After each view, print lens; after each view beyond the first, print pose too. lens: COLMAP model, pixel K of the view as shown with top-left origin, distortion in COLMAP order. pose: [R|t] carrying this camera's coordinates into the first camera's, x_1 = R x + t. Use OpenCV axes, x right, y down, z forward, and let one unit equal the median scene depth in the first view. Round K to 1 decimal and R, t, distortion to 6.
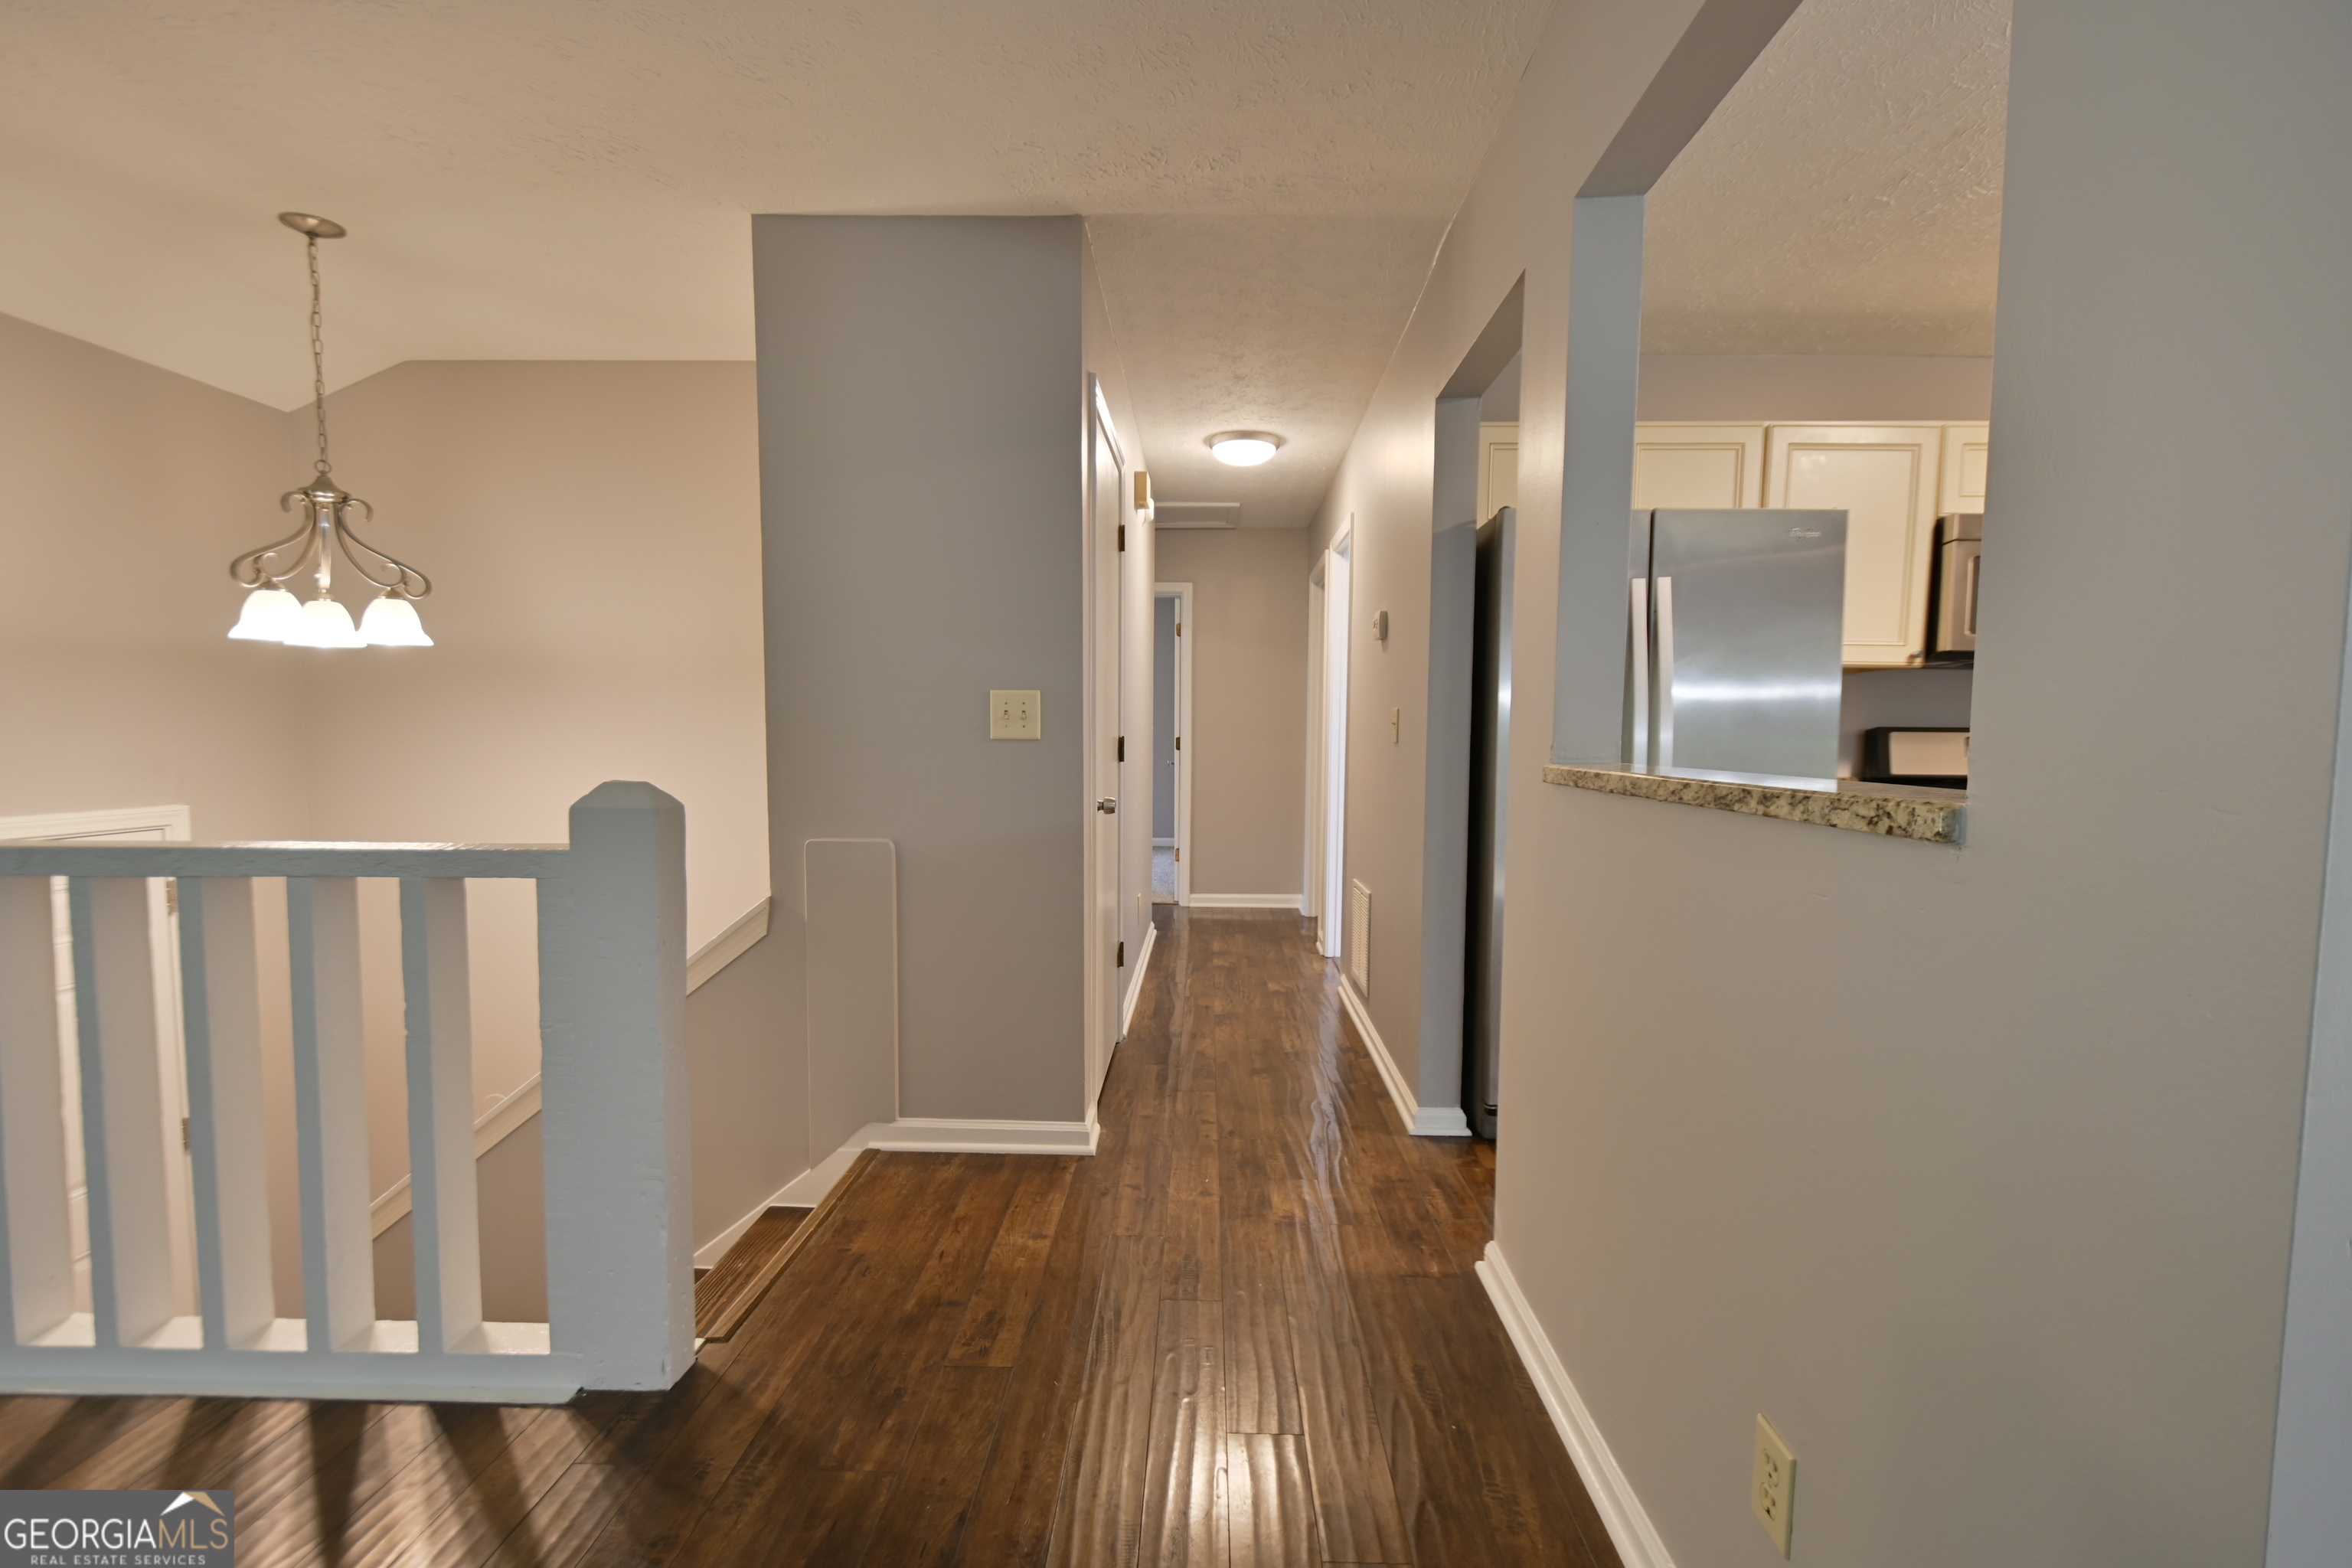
lens RADIAL K [[1029.8, 0, 1196.7], [0, 1029.8, 807.4], [0, 0, 1]] dist [0.009395, -0.007750]
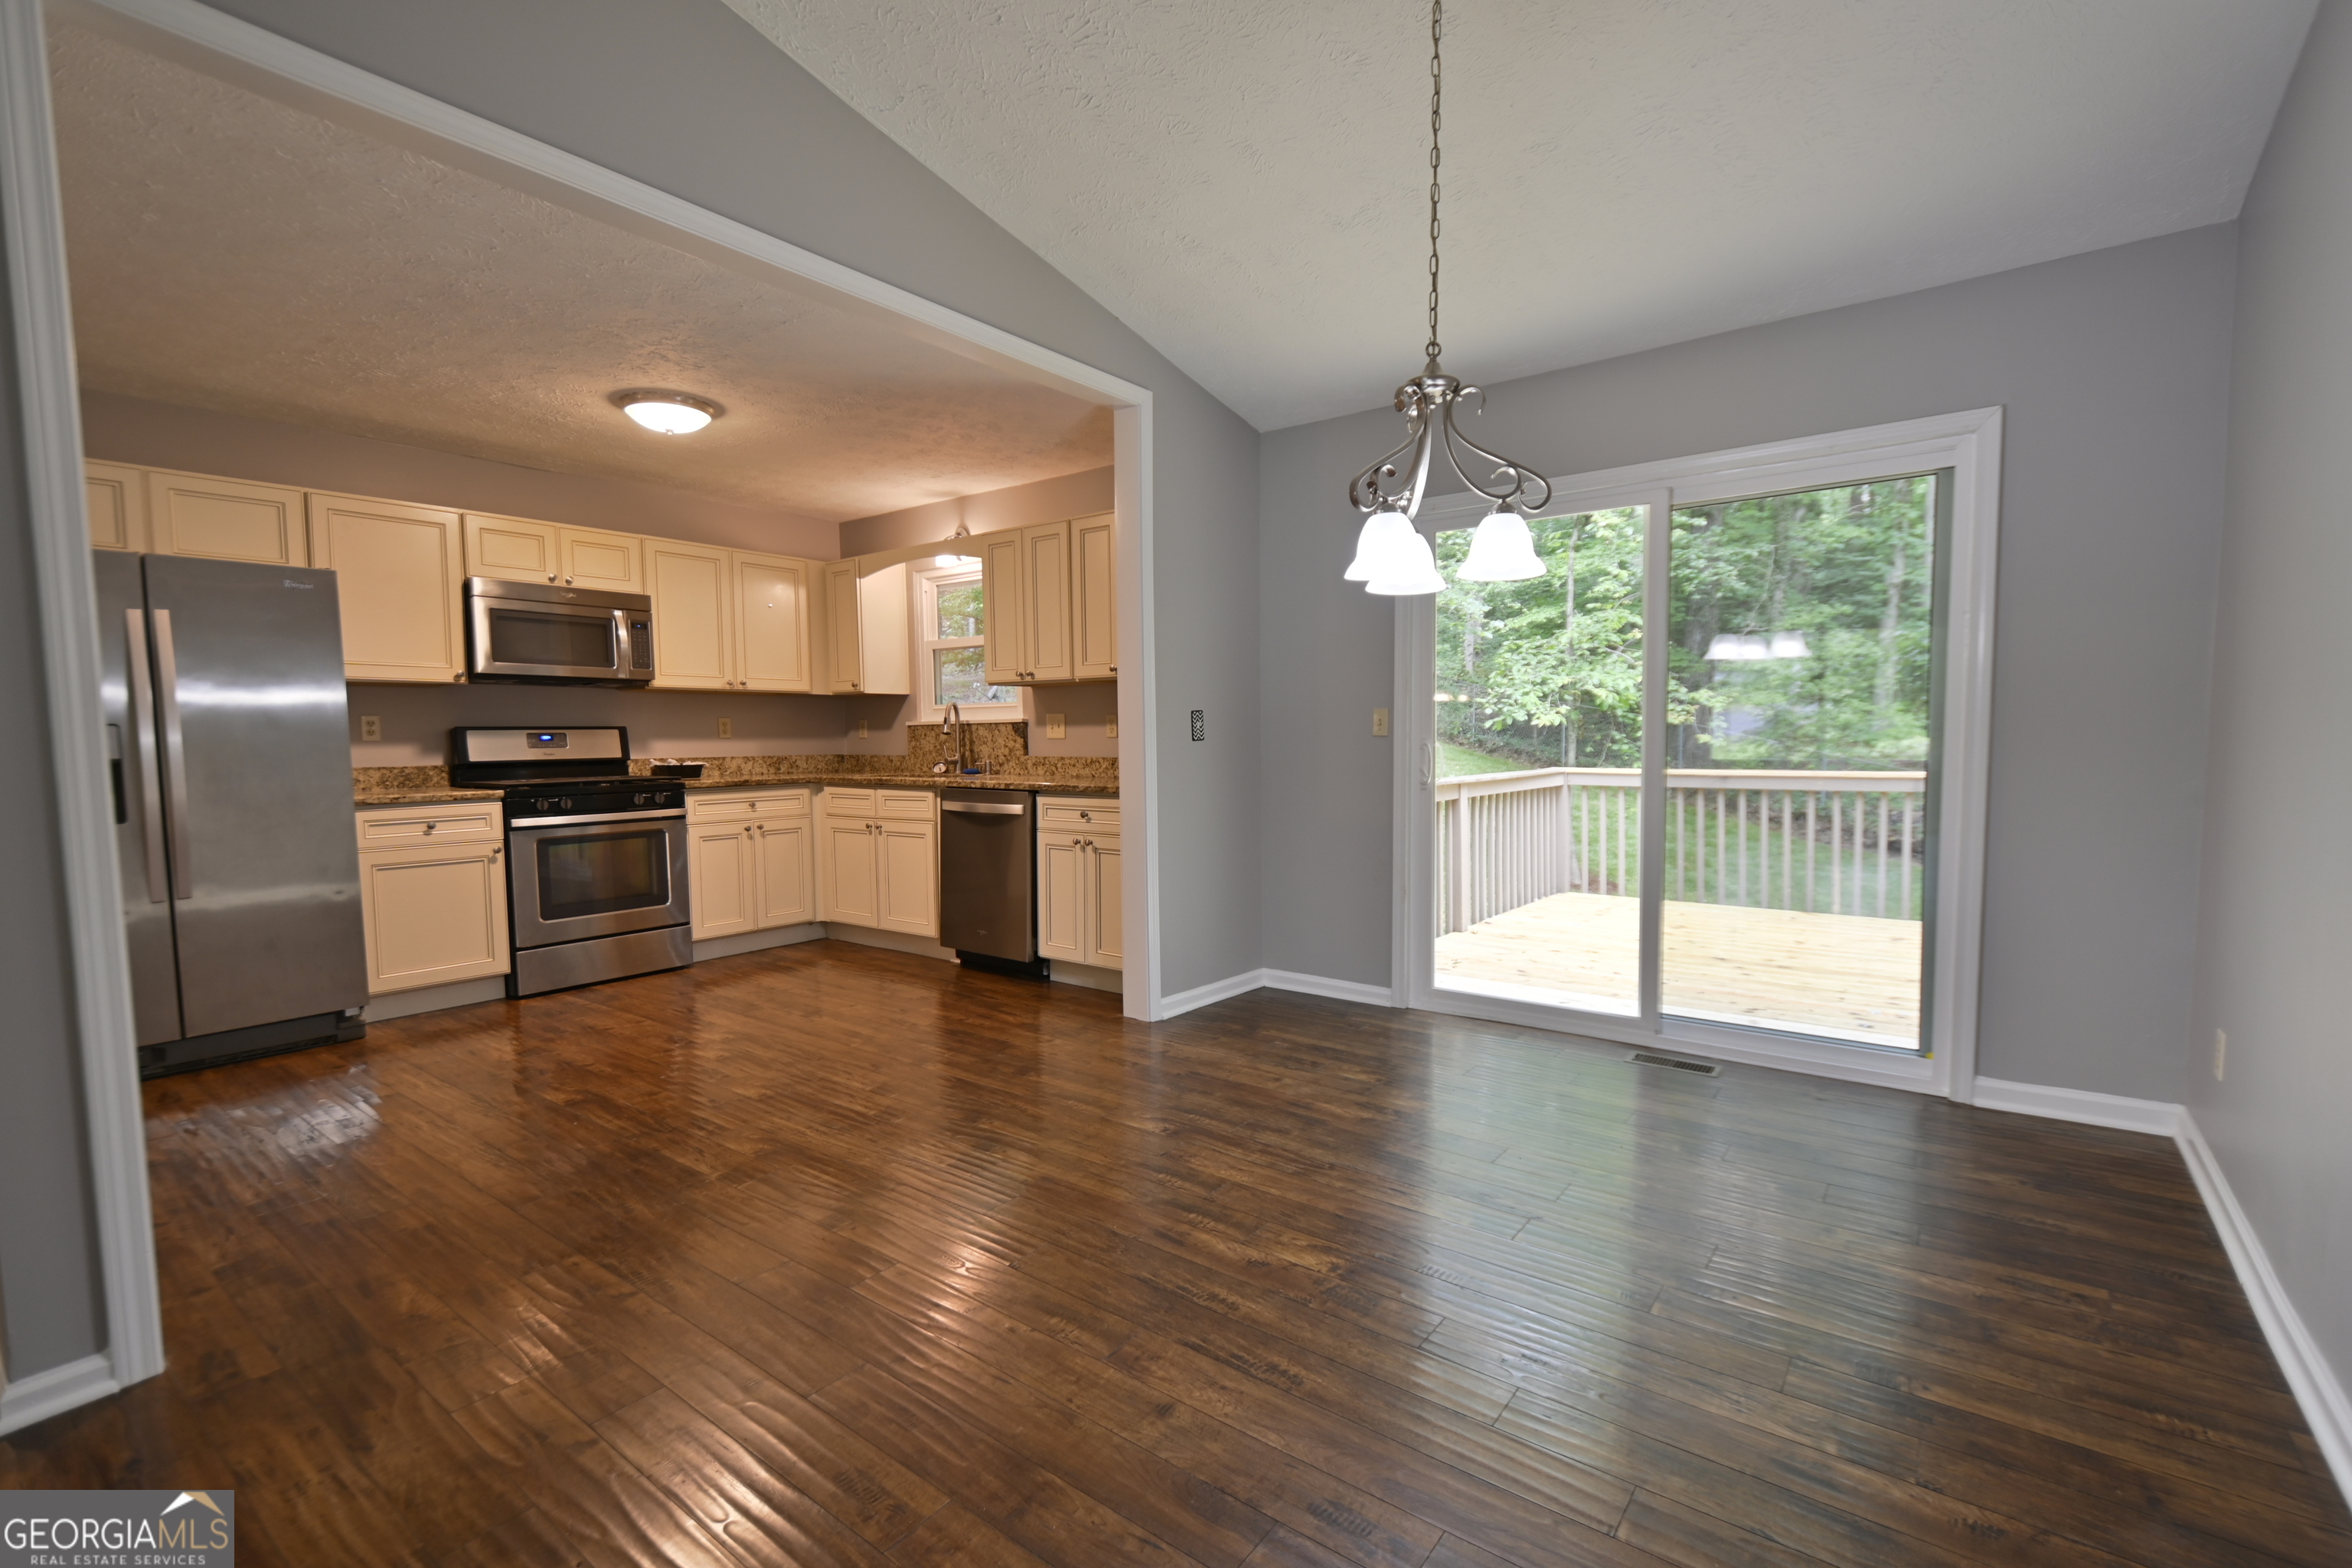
lens RADIAL K [[1029.8, 0, 1192.8], [0, 1029.8, 802.4], [0, 0, 1]] dist [0.009395, -0.007750]
pose [[0.580855, -0.070986, 0.810906, 0.143191], [0.071232, 0.996801, 0.036236, 0.048815], [-0.810885, 0.036715, 0.584053, -0.686034]]
